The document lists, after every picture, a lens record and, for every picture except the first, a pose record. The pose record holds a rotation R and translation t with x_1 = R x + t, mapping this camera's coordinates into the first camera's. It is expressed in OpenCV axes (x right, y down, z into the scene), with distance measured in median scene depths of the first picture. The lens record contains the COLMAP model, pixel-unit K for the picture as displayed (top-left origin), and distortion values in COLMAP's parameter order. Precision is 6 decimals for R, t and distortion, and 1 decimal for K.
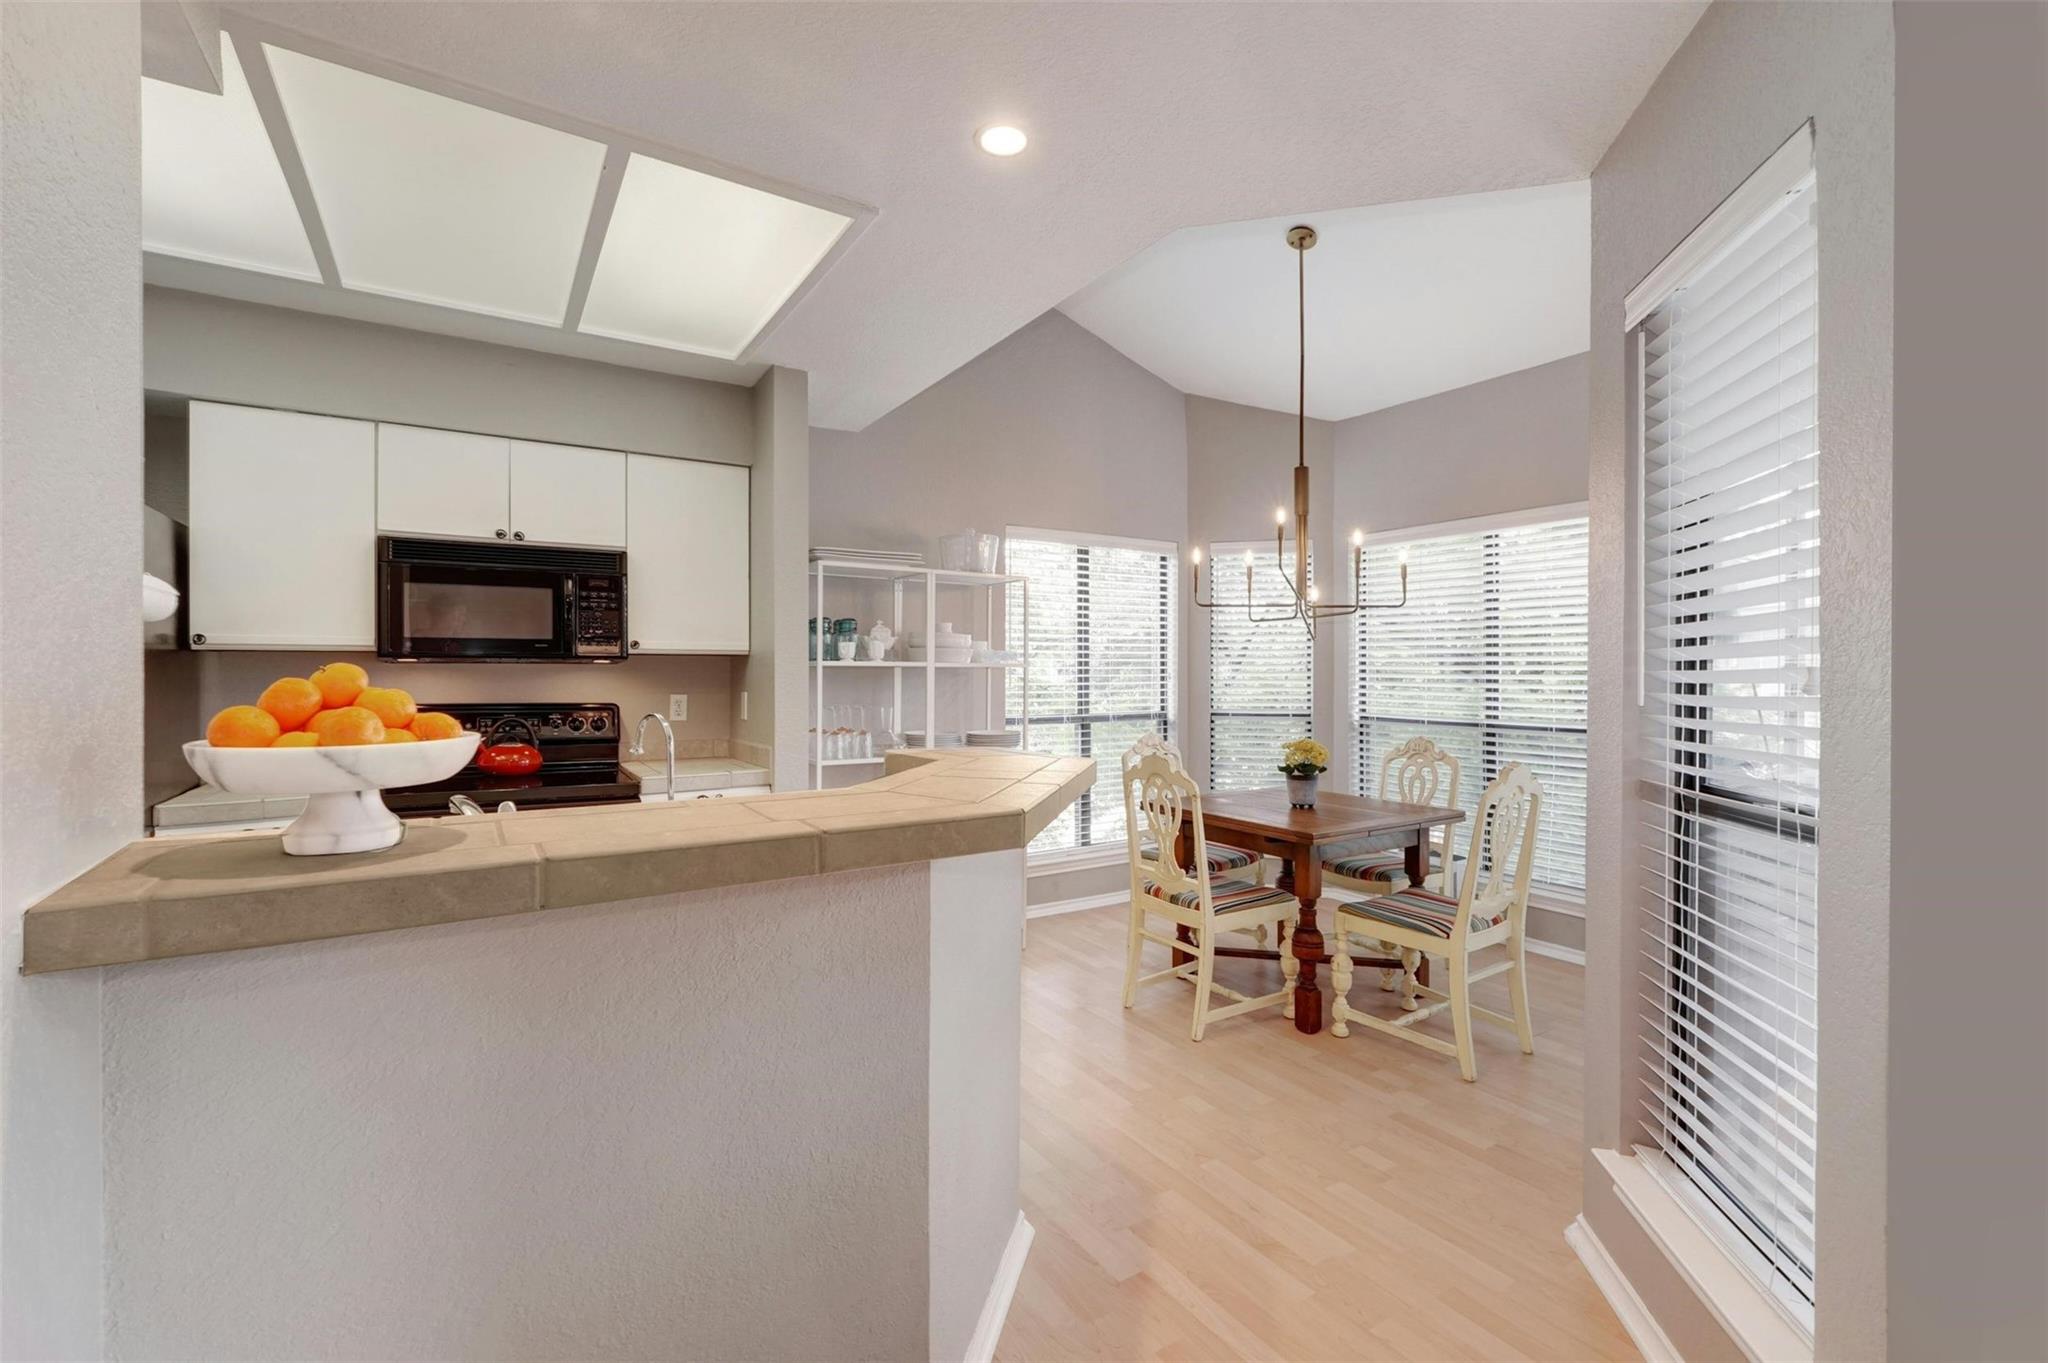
lens RADIAL K [[870.4, 0, 1020.8], [0, 870.4, 676.4], [0, 0, 1]] dist [-0.001757, -0.000067]
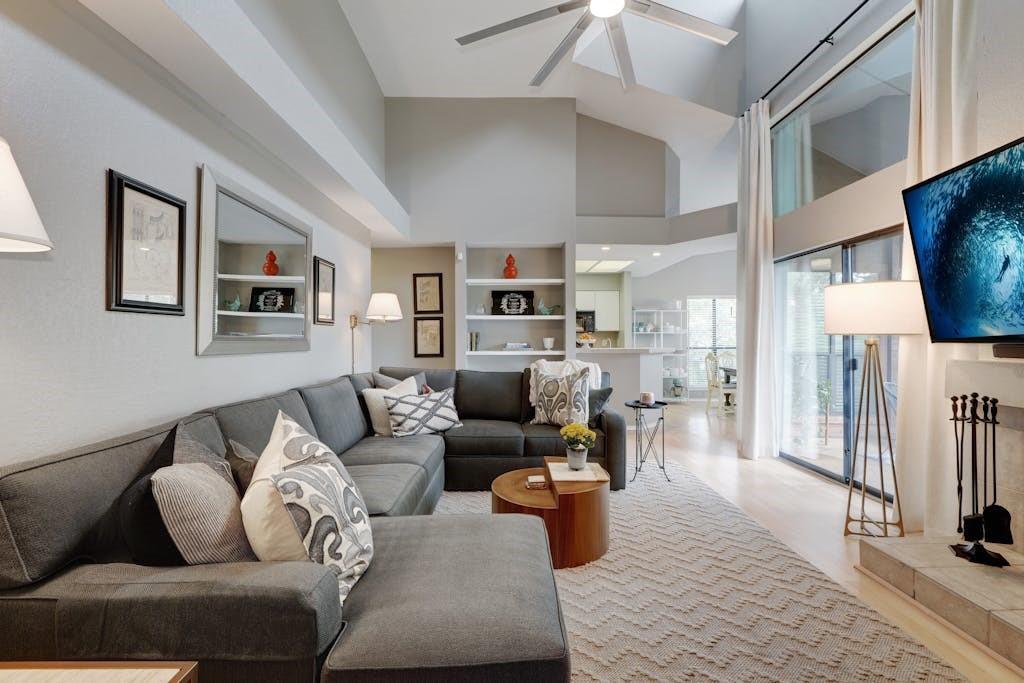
lens RADIAL K [[435.2, 0, 510.4], [0, 435.2, 338.9], [0, 0, 1]] dist [-0.001757, -0.000067]
pose [[0.853265, -0.000442, -0.521477, 0.410161], [-0.000965, 0.999997, -0.002427, 0.023588], [0.521477, 0.002574, 0.853262, -1.304937]]
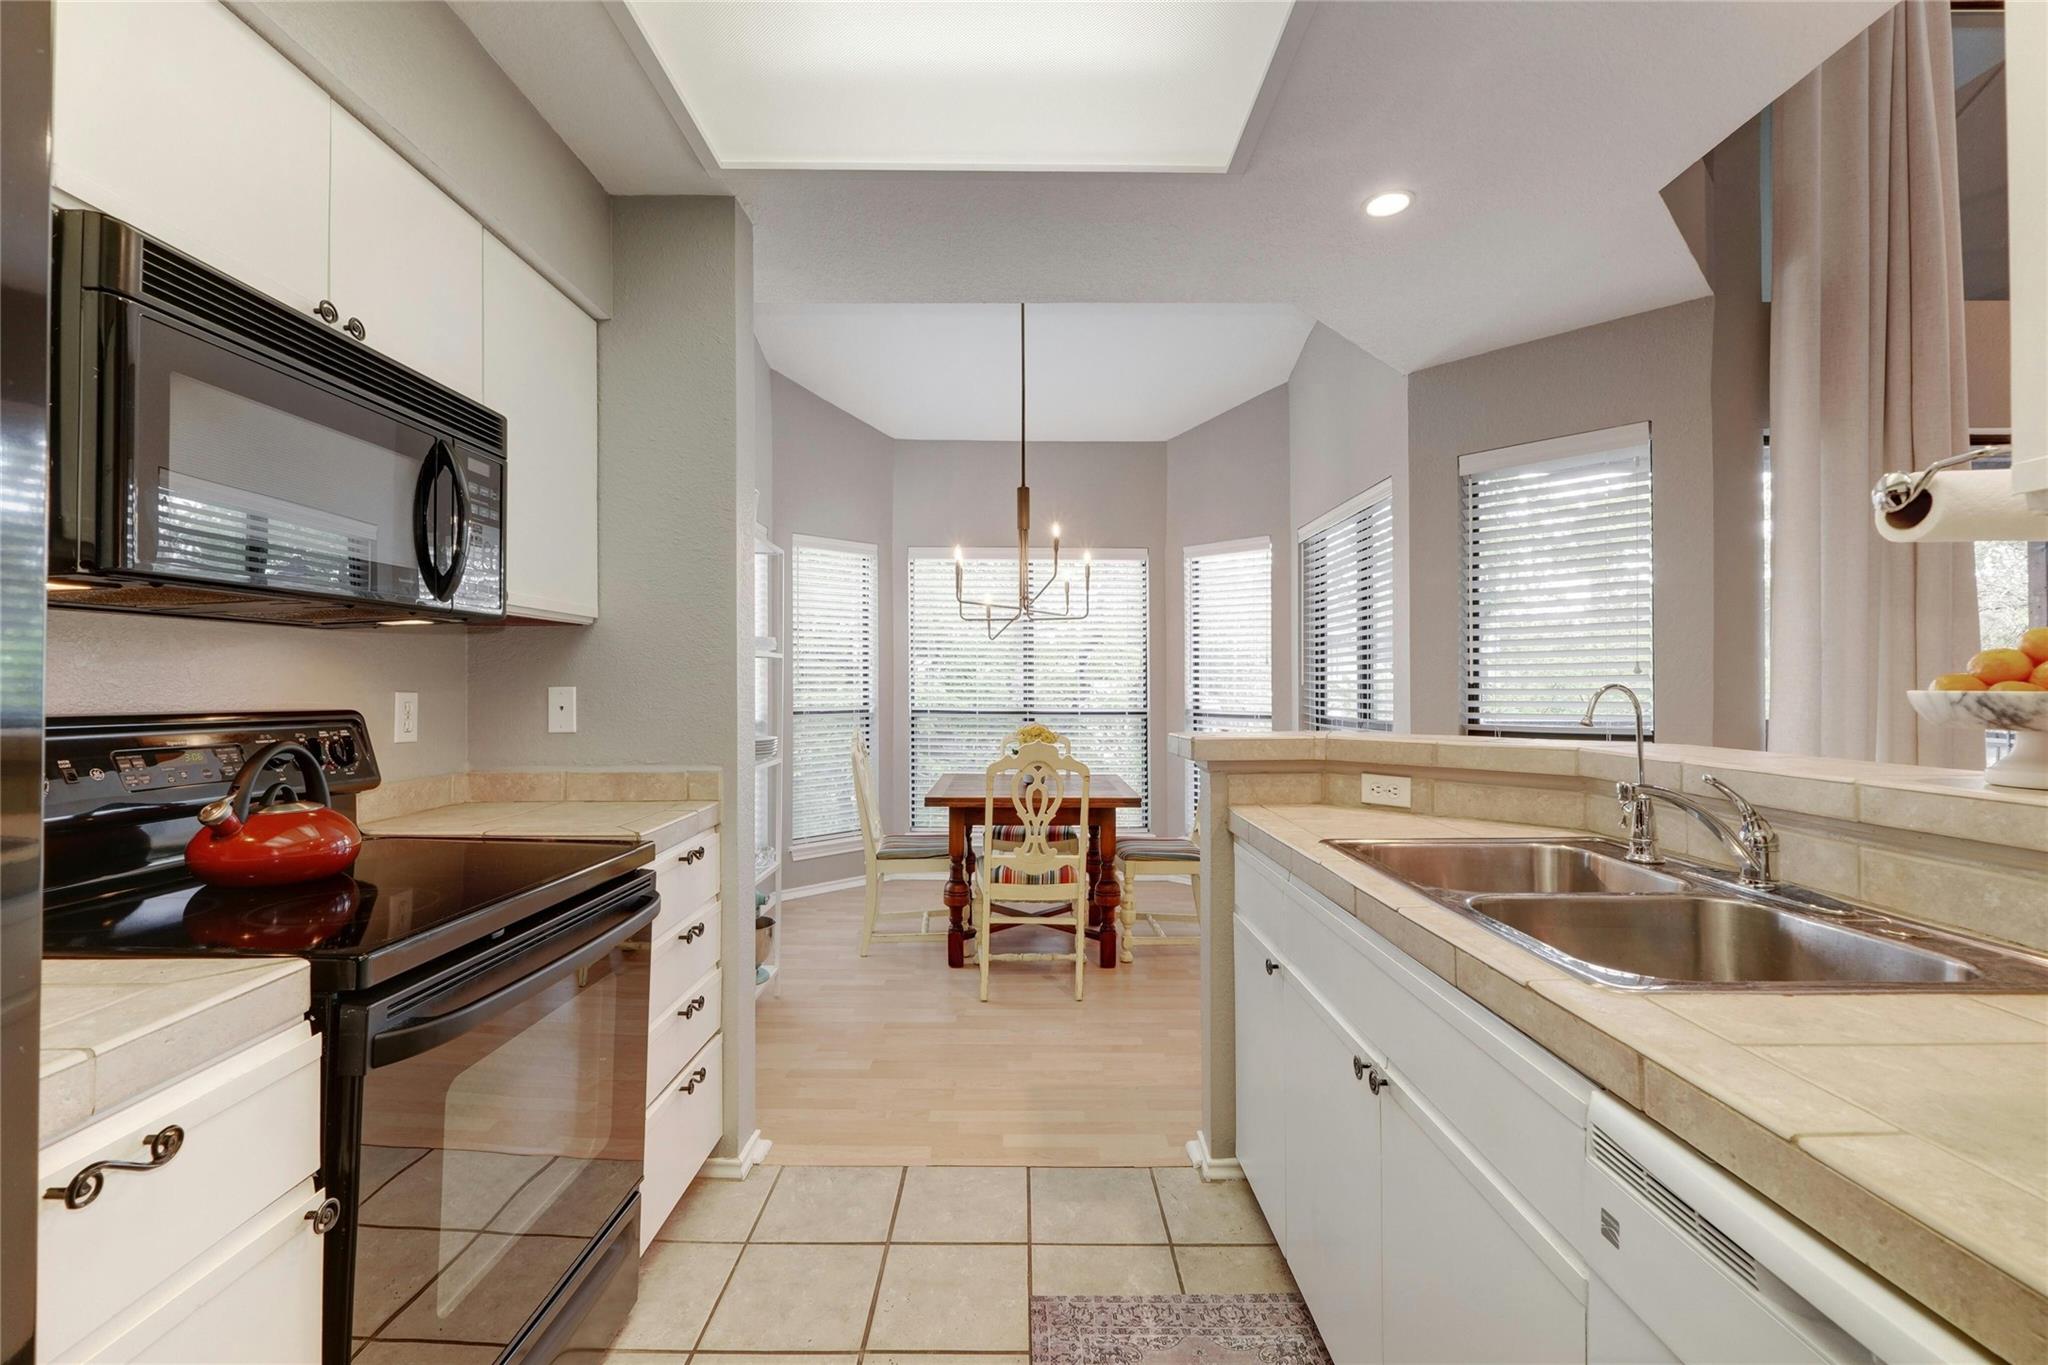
lens RADIAL K [[870.4, 0, 1020.8], [0, 870.4, 677.4], [0, 0, 1]] dist [-0.001757, -0.000067]
pose [[0.523482, 0.004201, 0.852026, -0.681795], [0.002336, 0.999977, -0.006366, 0.016605], [-0.852034, 0.005323, 0.523460, 0.427045]]
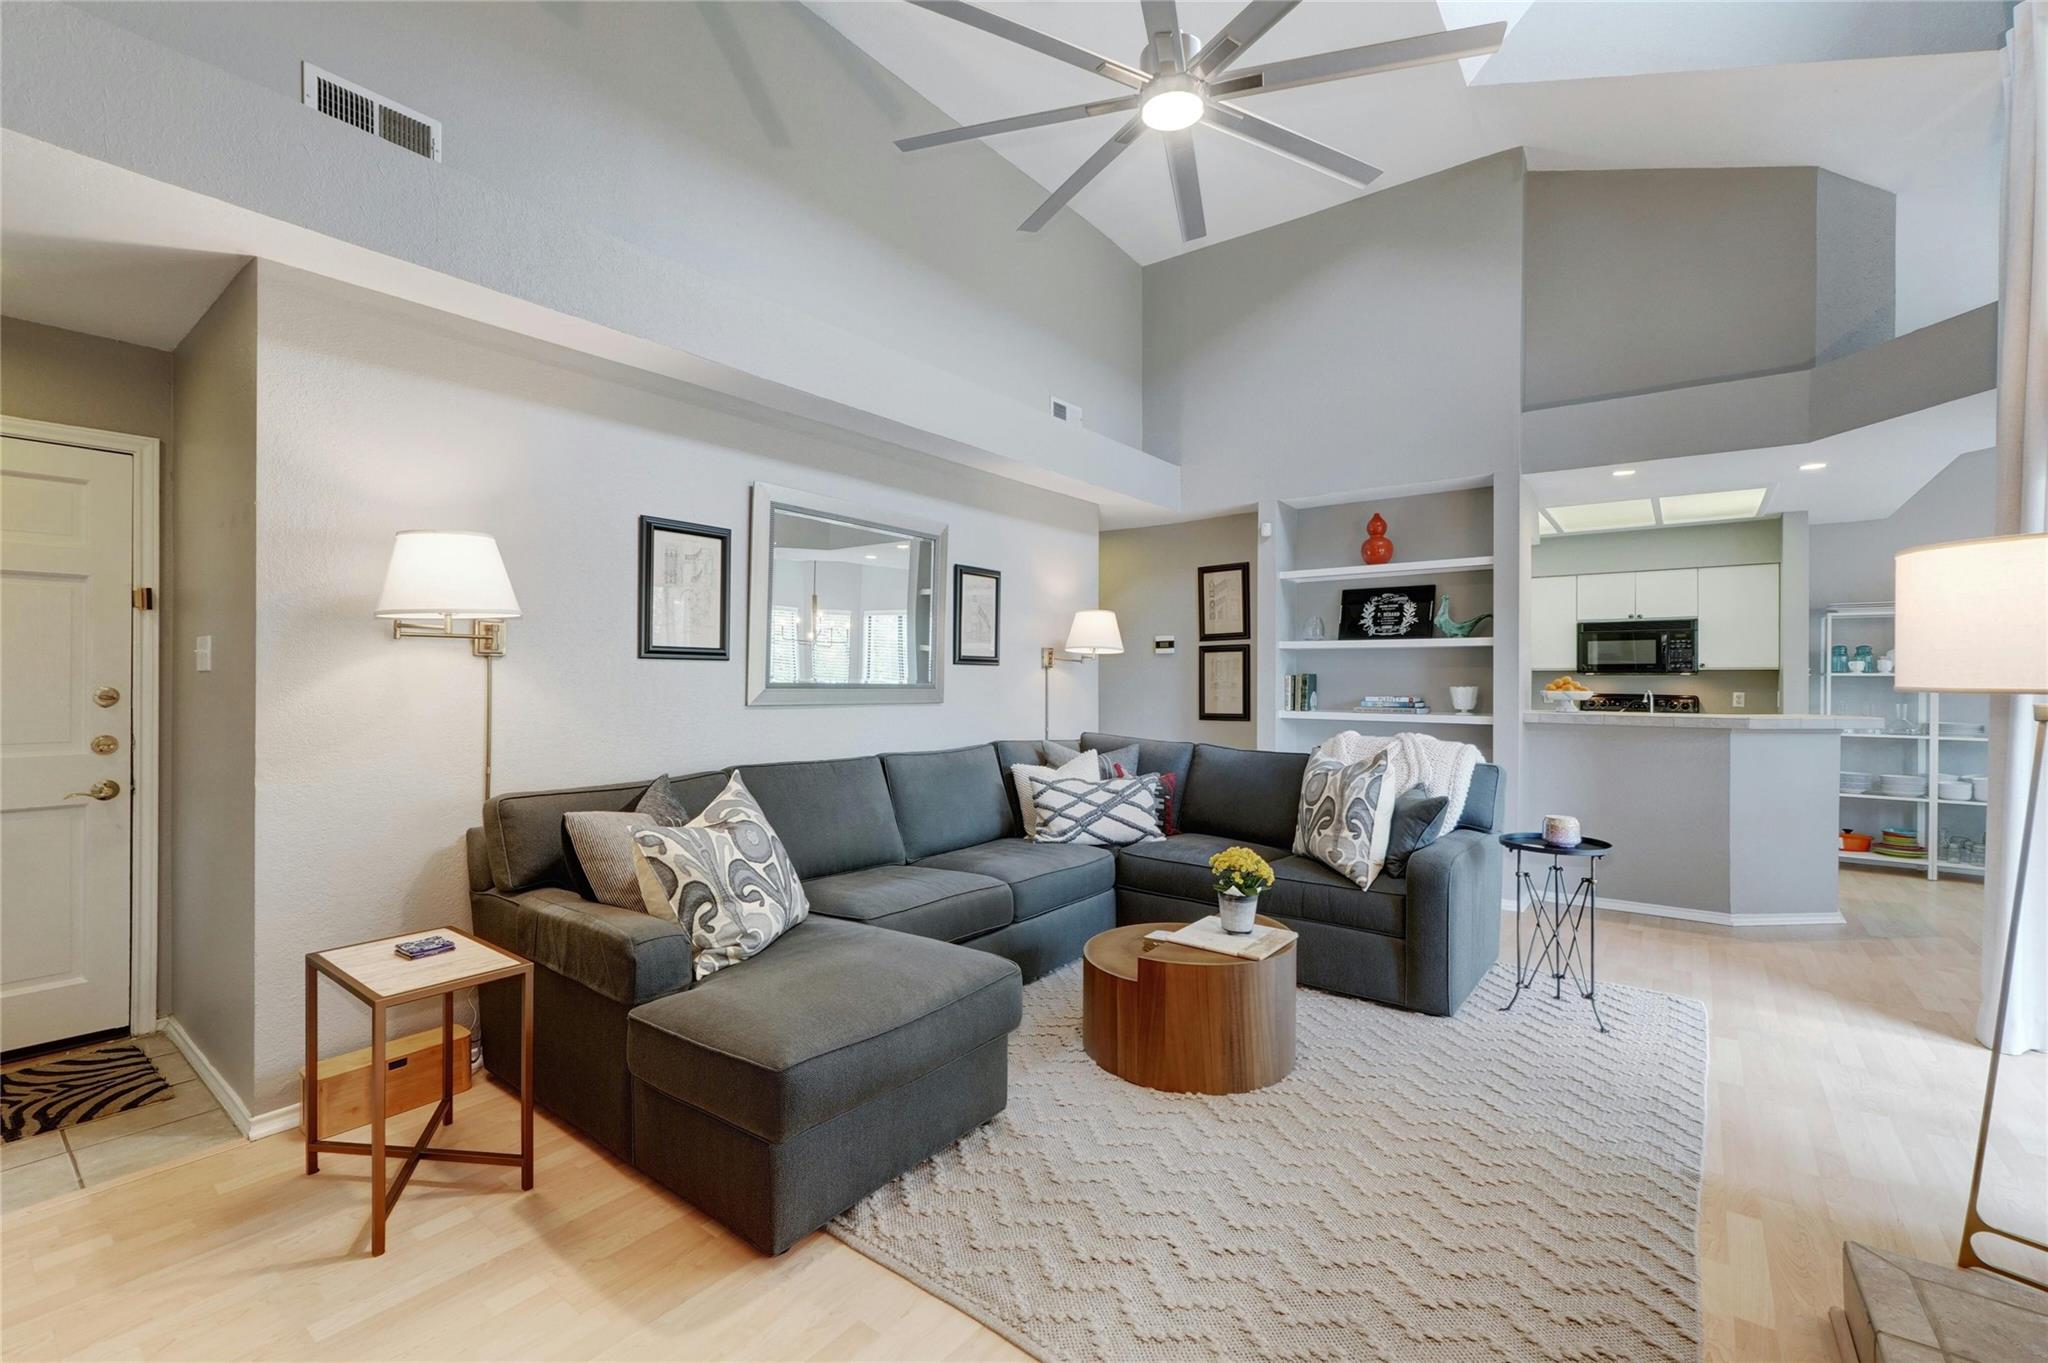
lens RADIAL K [[874.3, 0, 1024.0], [0, 874.3, 681.5], [0, 0, 1]] dist [0.001255, -0.000061]
pose [[0.353310, 0.004109, -0.935497, 0.820611], [-0.009535, 0.999954, 0.000791, 0.012490], [0.935458, 0.008640, 0.353333, -1.073941]]
